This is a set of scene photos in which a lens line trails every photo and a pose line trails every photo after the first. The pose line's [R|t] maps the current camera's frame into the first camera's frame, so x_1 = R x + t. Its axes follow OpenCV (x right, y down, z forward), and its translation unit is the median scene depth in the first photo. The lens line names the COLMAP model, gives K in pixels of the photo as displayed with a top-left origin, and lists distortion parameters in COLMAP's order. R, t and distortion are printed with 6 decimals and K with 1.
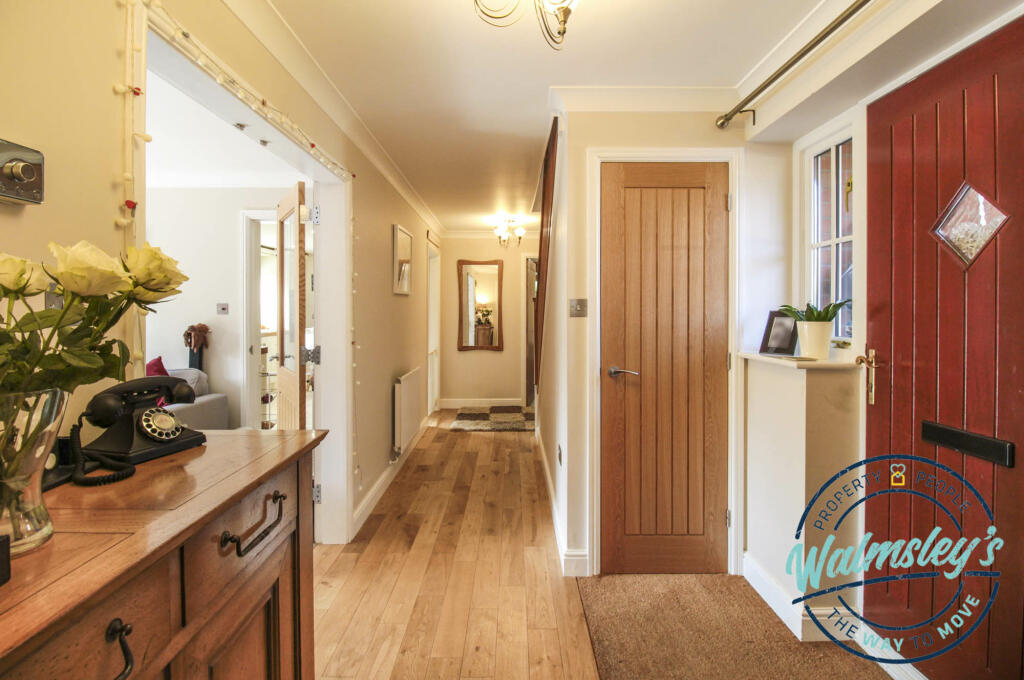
lens RADIAL K [[512.9, 0, 536.1], [0, 512.9, 316.4], [0, 0, 1]] dist [-0.013558, -0.004208]
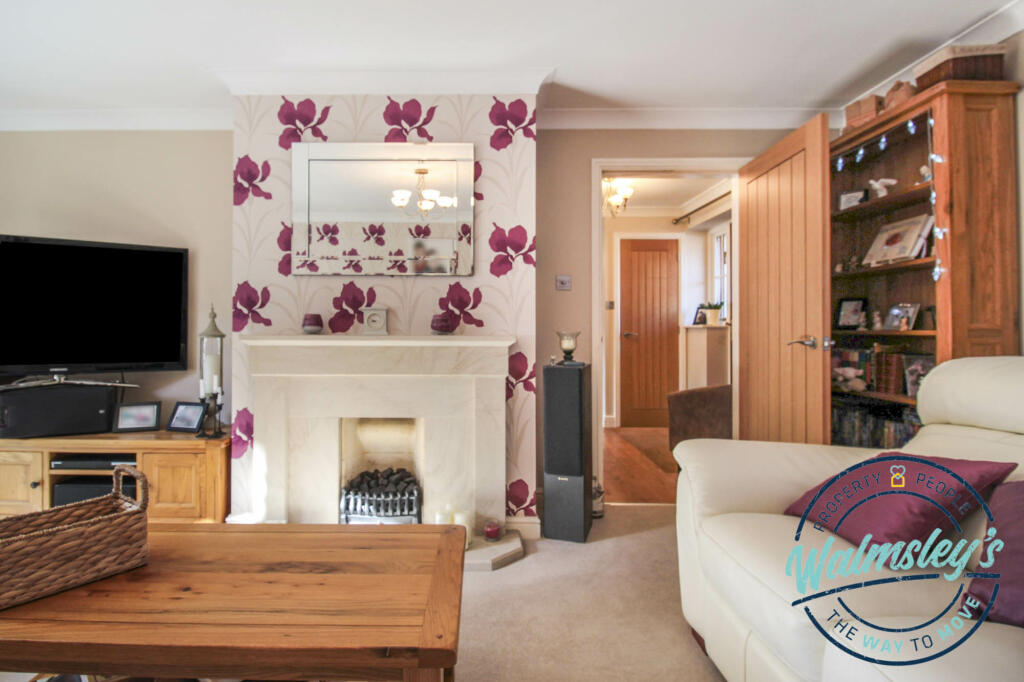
lens RADIAL K [[512.9, 0, 515.5], [0, 512.9, 326.8], [0, 0, 1]] dist [-0.013558, -0.004208]
pose [[0.998862, -0.002127, -0.047655, -0.212285], [0.001379, 0.999875, -0.015720, 0.104572], [0.047682, 0.015637, 0.998740, -1.182746]]
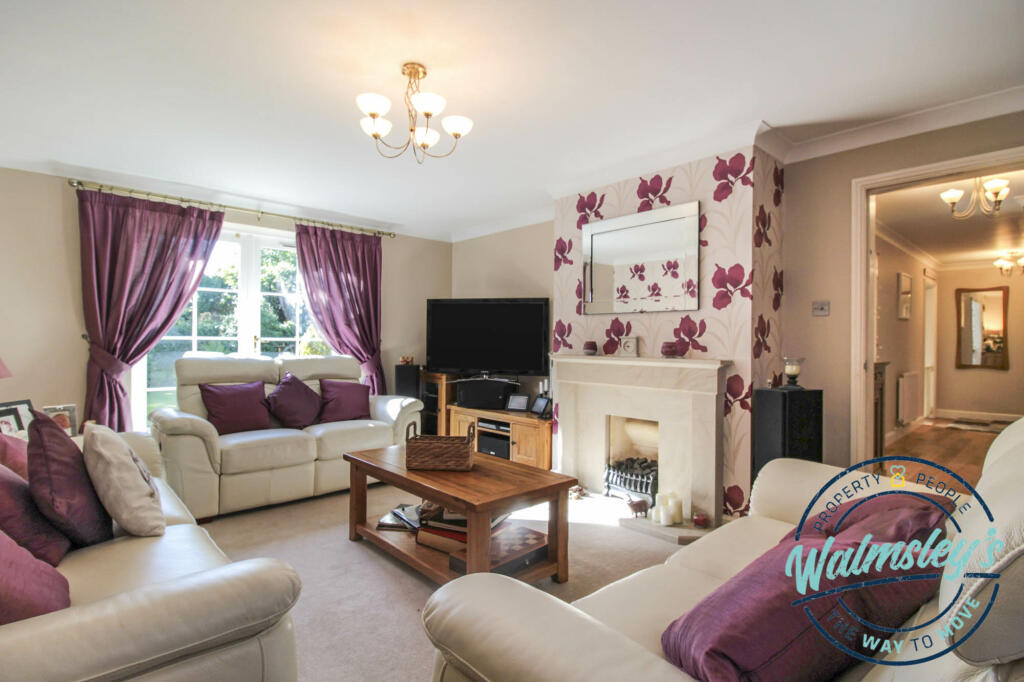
lens RADIAL K [[512.9, 0, 521.0], [0, 512.9, 341.8], [0, 0, 1]] dist [-0.013558, -0.004208]
pose [[0.642178, 0.000360, -0.766555, 0.245656], [-0.012719, 0.999867, -0.010186, 0.085547], [0.766450, 0.016291, 0.642097, -1.275169]]
